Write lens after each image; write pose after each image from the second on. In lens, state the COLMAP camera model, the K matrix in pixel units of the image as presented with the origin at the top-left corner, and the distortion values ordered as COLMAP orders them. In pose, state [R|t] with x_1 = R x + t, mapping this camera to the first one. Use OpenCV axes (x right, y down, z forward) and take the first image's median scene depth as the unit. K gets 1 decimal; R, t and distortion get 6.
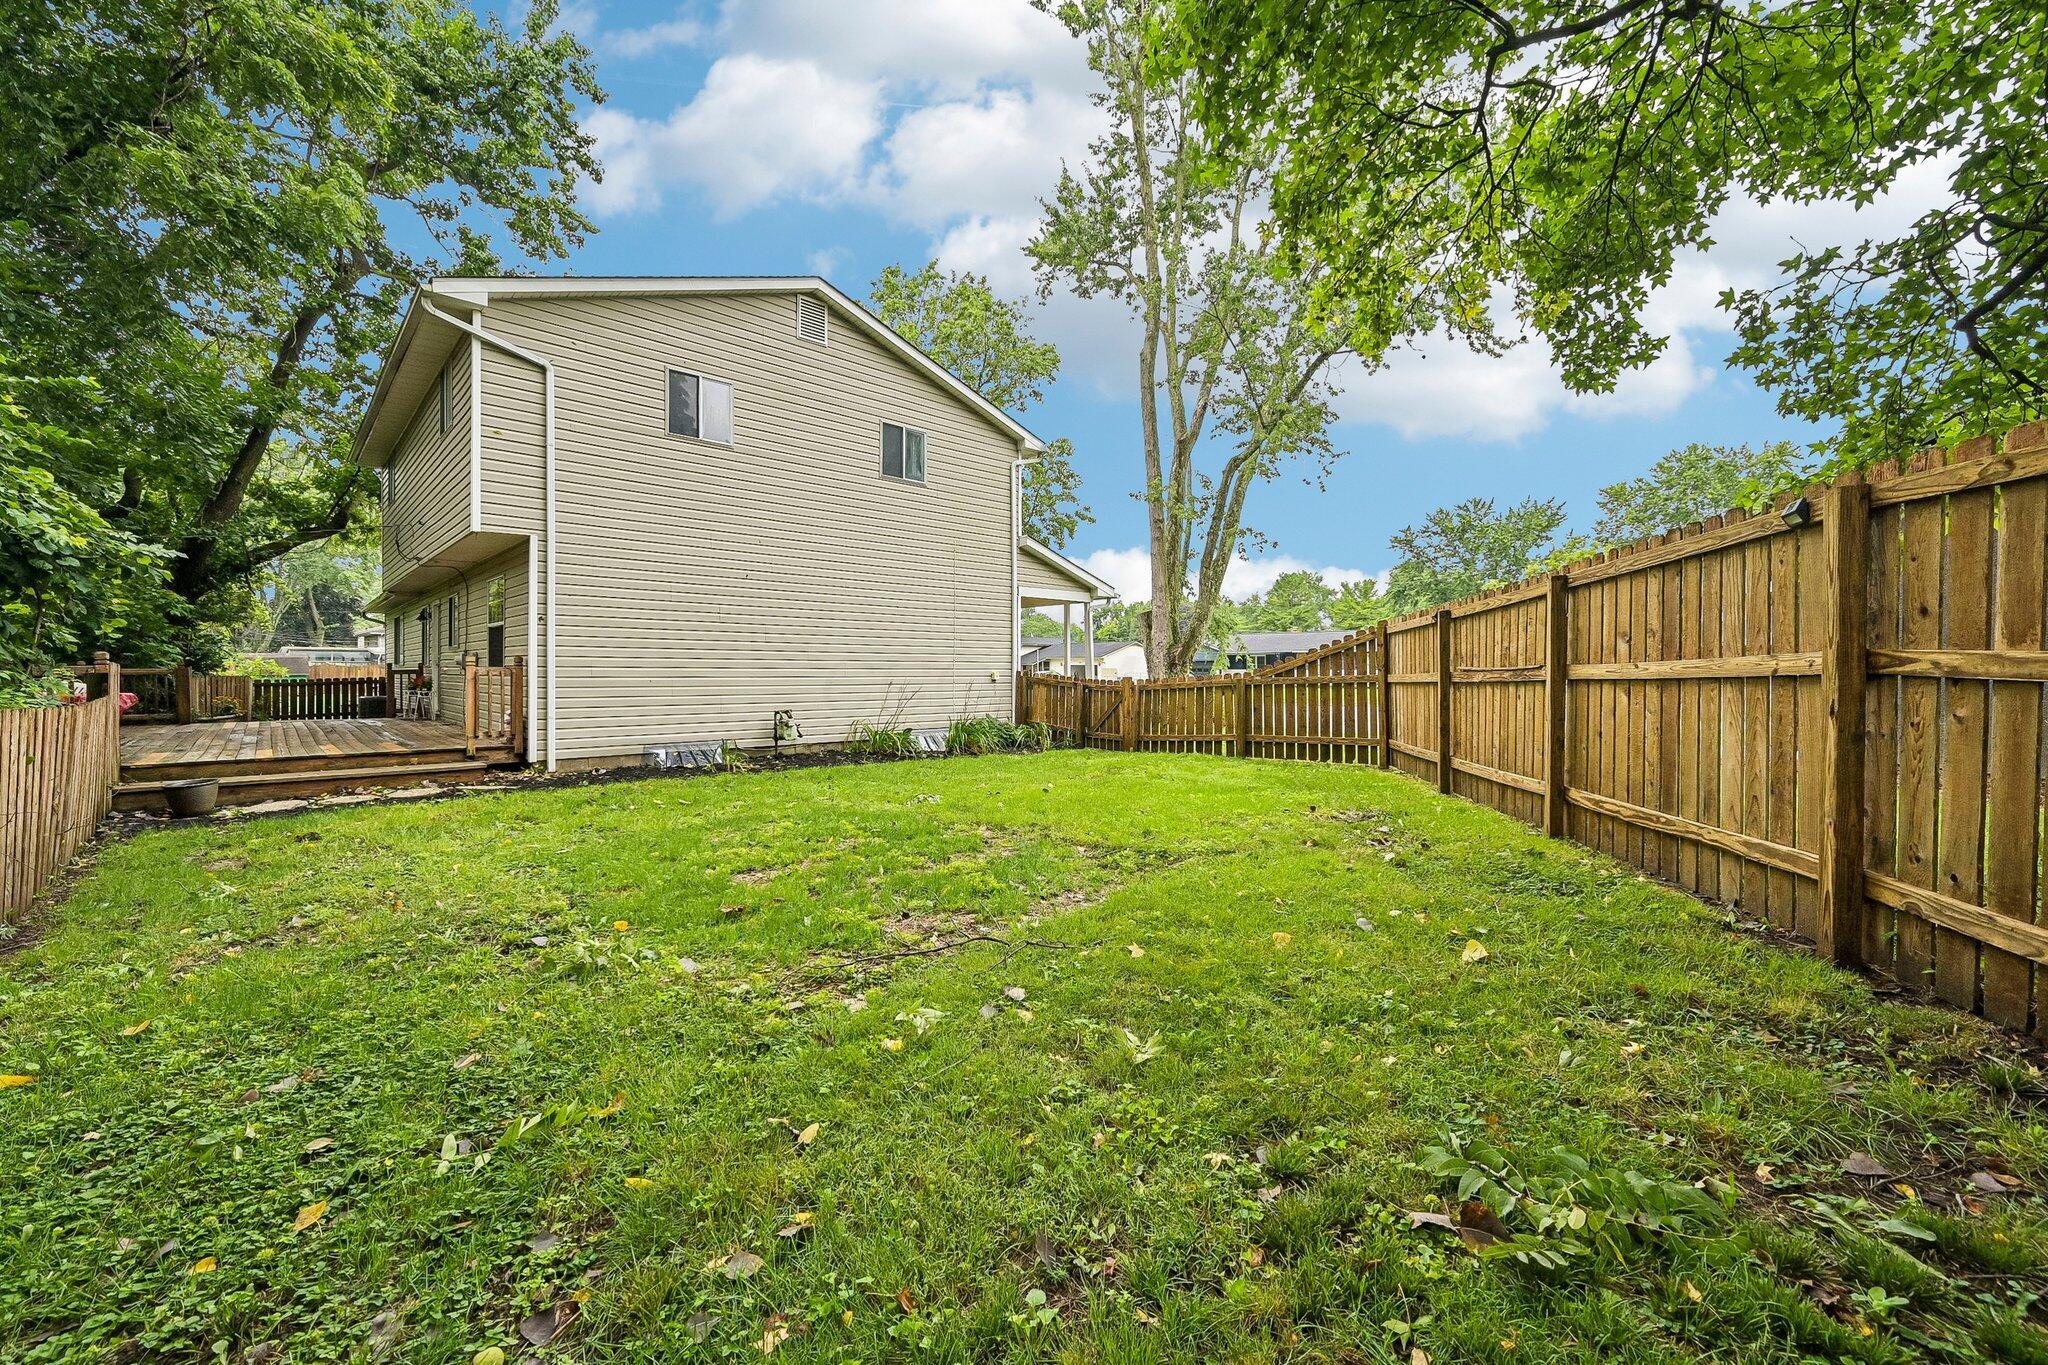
lens RADIAL K [[818.0, 0, 1017.8], [0, 818.0, 666.9], [0, 0, 1]] dist [0.004032, -0.002253]
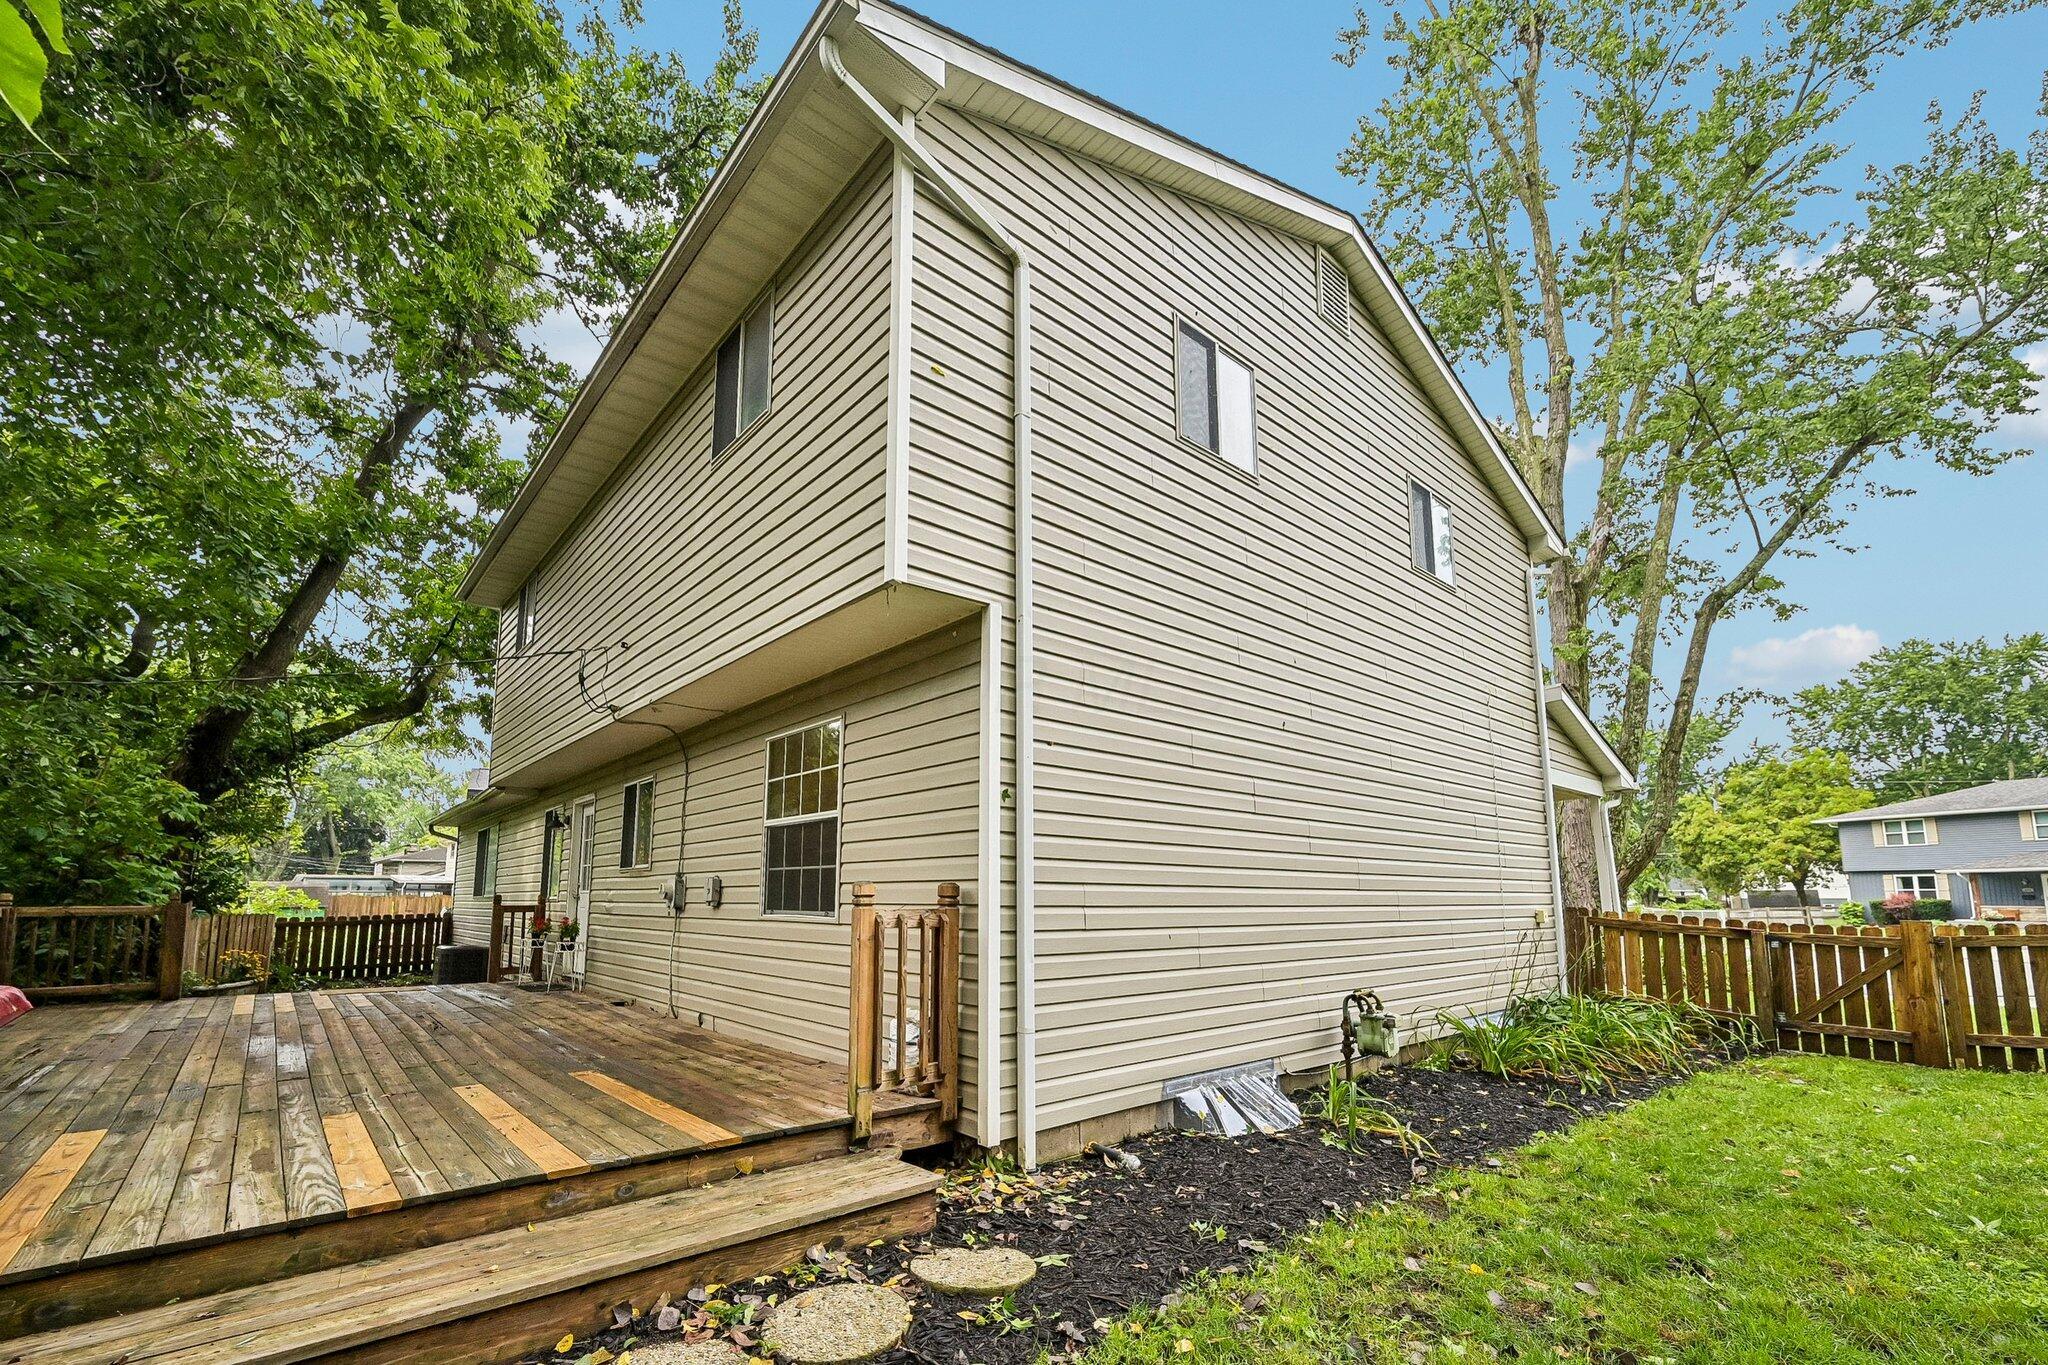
lens RADIAL K [[818.0, 0, 1014.0], [0, 818.0, 796.4], [0, 0, 1]] dist [0.004032, -0.002253]
pose [[0.999948, -0.002884, -0.009802, -0.326717], [0.001702, 0.992943, -0.118584, -0.004258], [0.010074, 0.118561, 0.992896, 0.327684]]
